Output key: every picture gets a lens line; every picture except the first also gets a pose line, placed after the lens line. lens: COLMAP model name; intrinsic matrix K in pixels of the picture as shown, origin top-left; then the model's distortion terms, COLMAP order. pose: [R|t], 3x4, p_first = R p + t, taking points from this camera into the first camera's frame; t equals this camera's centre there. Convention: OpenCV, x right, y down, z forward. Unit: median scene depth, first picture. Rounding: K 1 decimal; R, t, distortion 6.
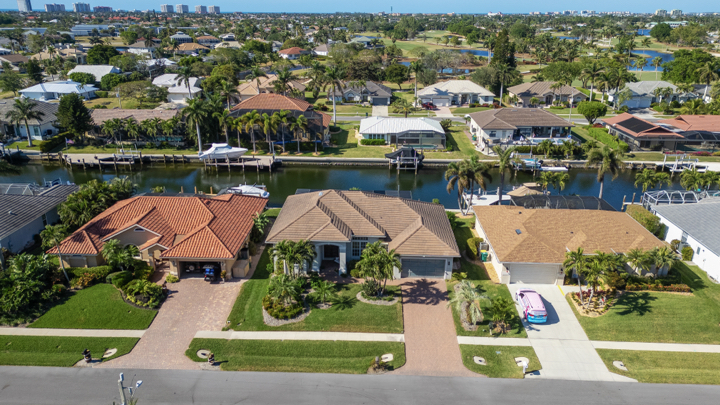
lens RADIAL K [[506.1, 0, 360.5], [0, 506.1, 205.0], [0, 0, 1]] dist [0.051066, -0.005609]
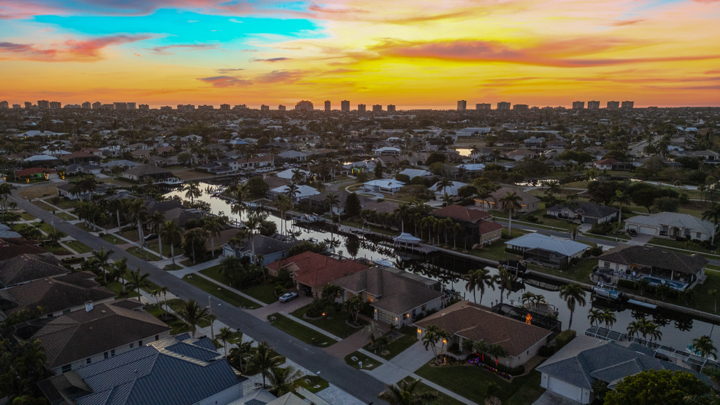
lens RADIAL K [[506.1, 0, 357.8], [0, 506.1, 203.4], [0, 0, 1]] dist [0.051066, -0.005609]
pose [[0.738468, 0.131030, -0.661435, 1.356706], [-0.237997, 0.968453, -0.073865, -0.128896], [0.630890, 0.211967, 0.746356, -0.566809]]
